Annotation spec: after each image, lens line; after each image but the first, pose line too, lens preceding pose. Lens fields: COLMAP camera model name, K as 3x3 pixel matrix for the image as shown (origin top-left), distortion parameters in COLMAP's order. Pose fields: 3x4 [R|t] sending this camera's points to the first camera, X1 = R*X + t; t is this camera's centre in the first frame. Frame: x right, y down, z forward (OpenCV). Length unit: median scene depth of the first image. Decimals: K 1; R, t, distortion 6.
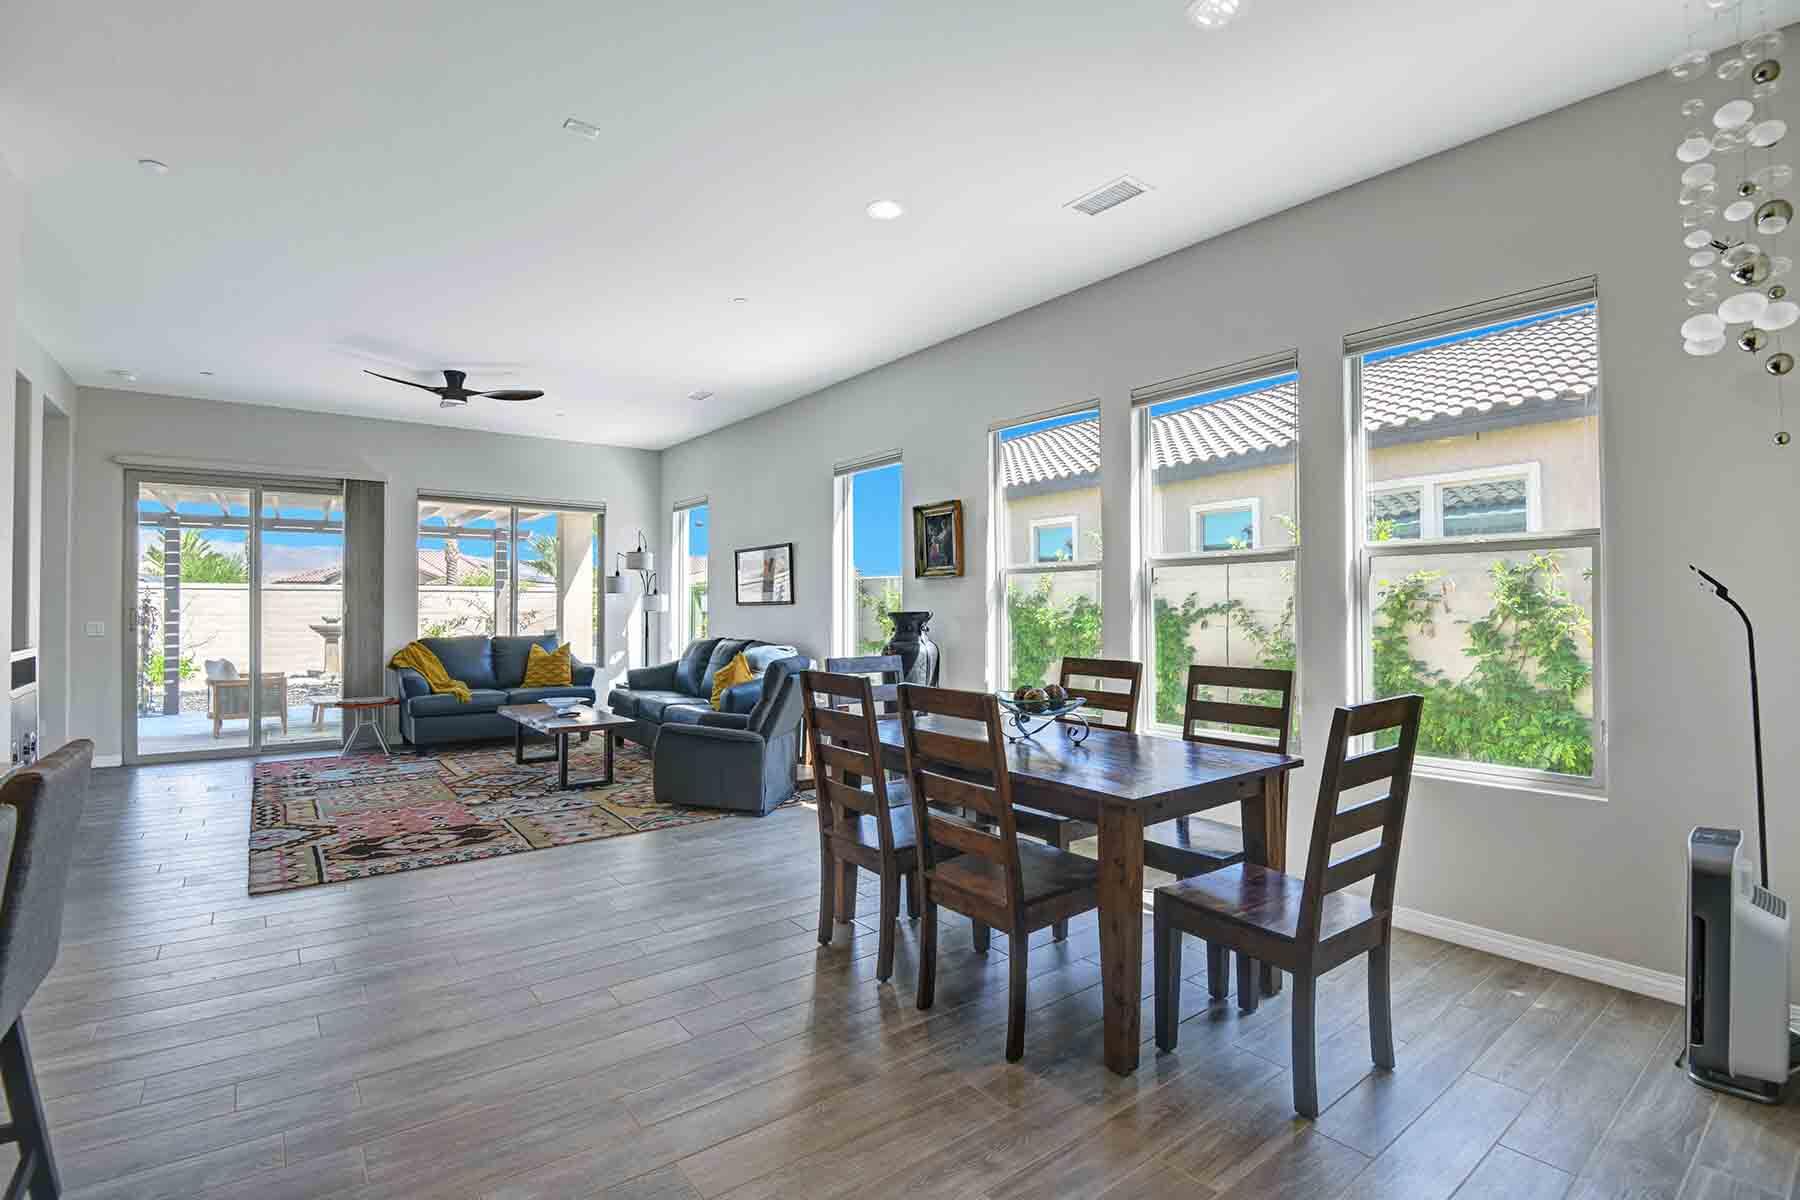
lens RADIAL K [[839.8, 0, 870.4], [0, 839.8, 597.1], [0, 0, 1]] dist [0.050092, -0.060121]
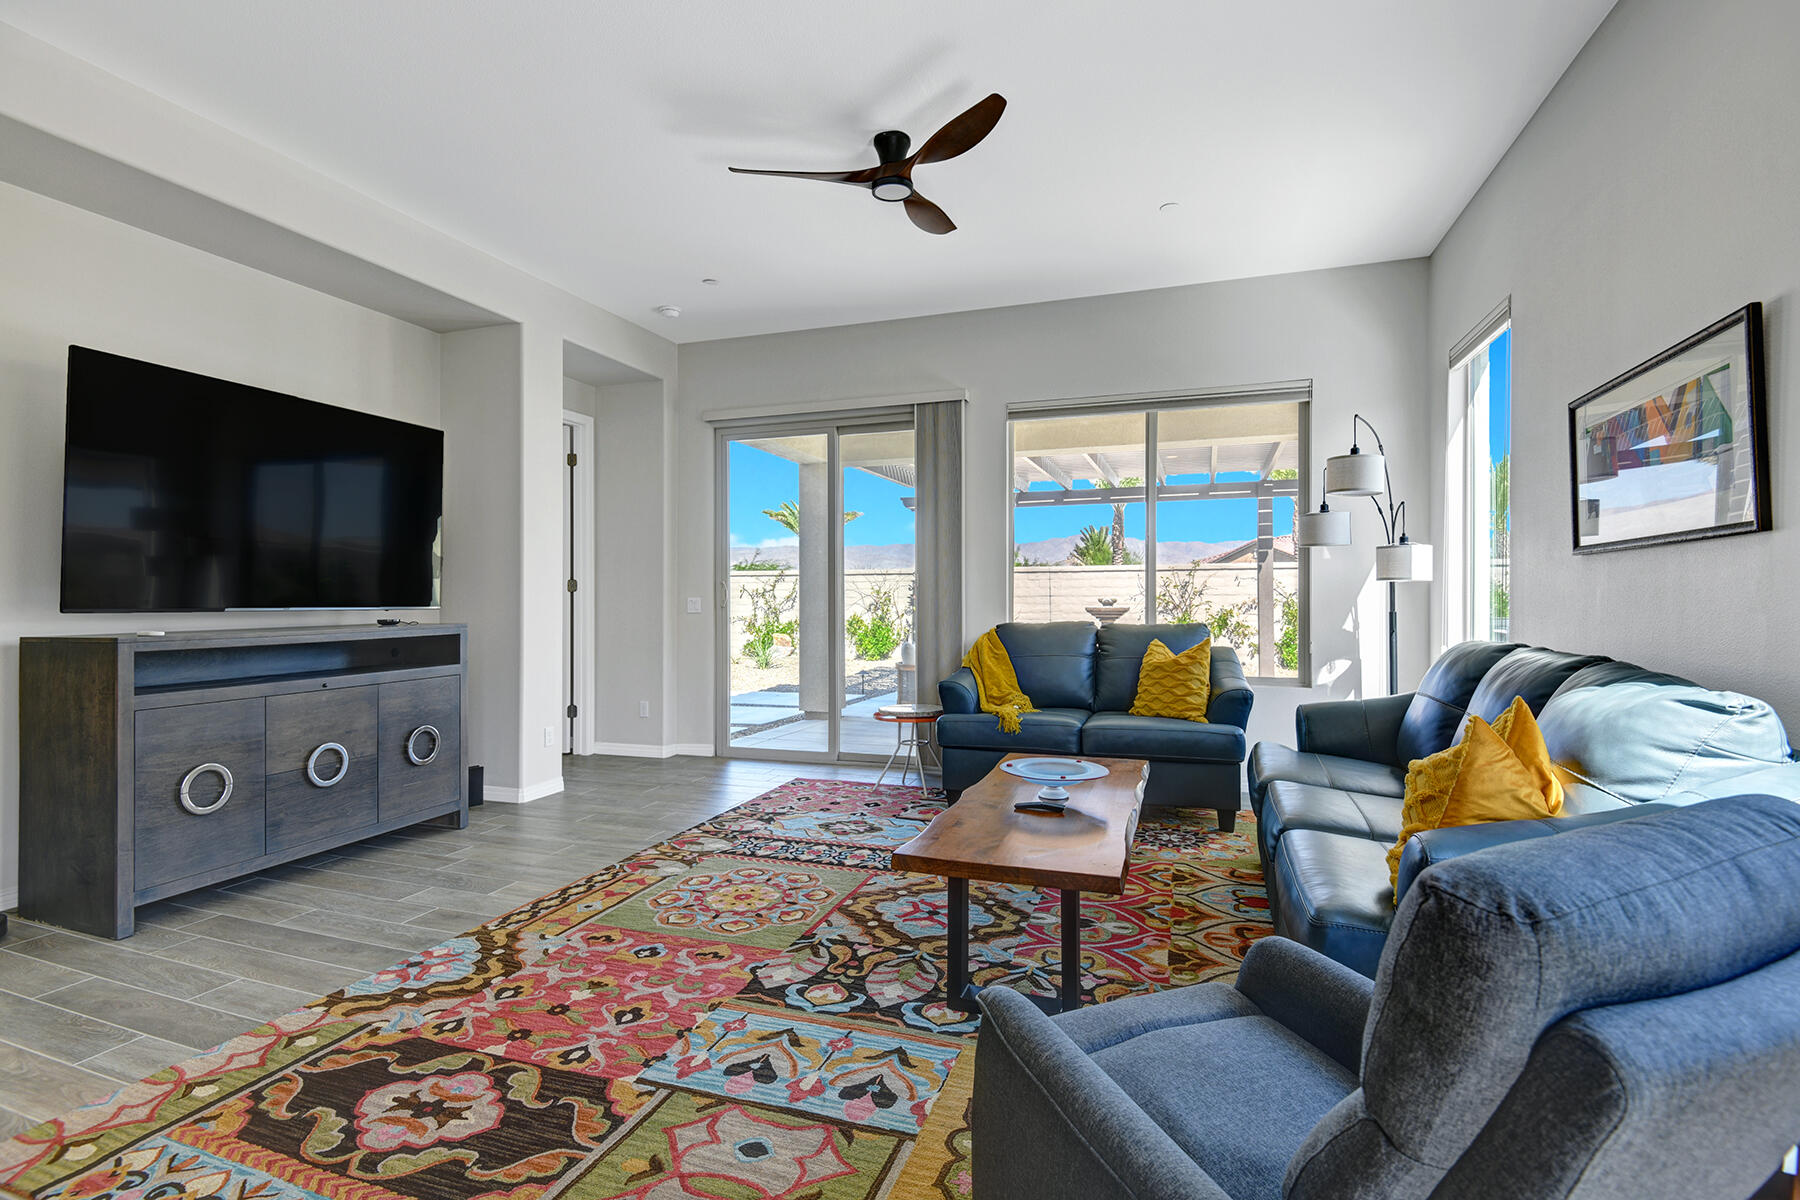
lens RADIAL K [[838.9, 0, 914.7], [0, 838.9, 595.1], [0, 0, 1]] dist [0.025119, -0.026500]
pose [[0.587678, -0.004546, -0.809082, -0.036149], [0.010505, 0.999943, 0.002012, 0.024649], [0.809027, -0.009682, 0.587692, 0.572642]]
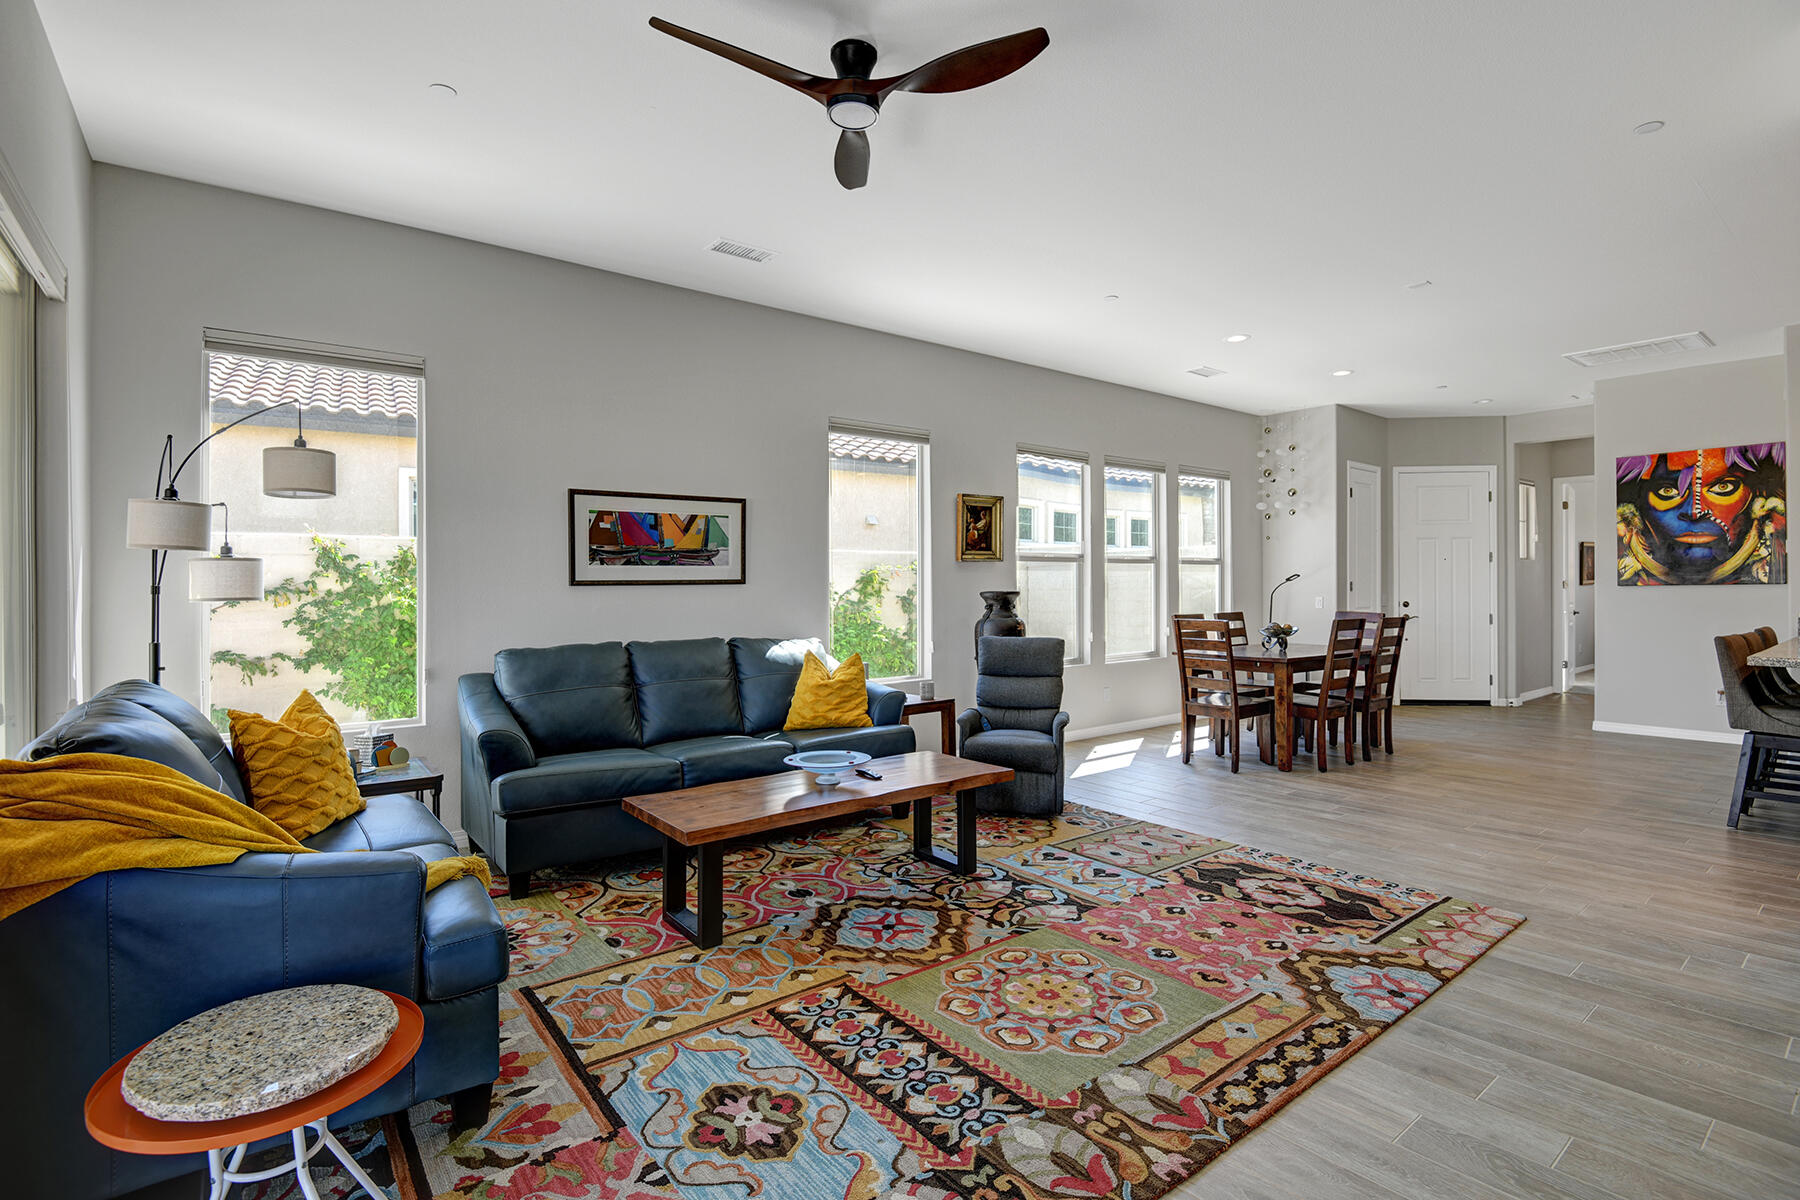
lens RADIAL K [[863.1, 0, 907.3], [0, 863.1, 589.0], [0, 0, 1]] dist [-0.001241, -0.022554]
pose [[-0.040560, -0.000881, 0.999177, -0.773085], [-0.004629, 0.999989, 0.000693, 0.011014], [-0.999166, -0.004597, -0.040564, 0.820704]]
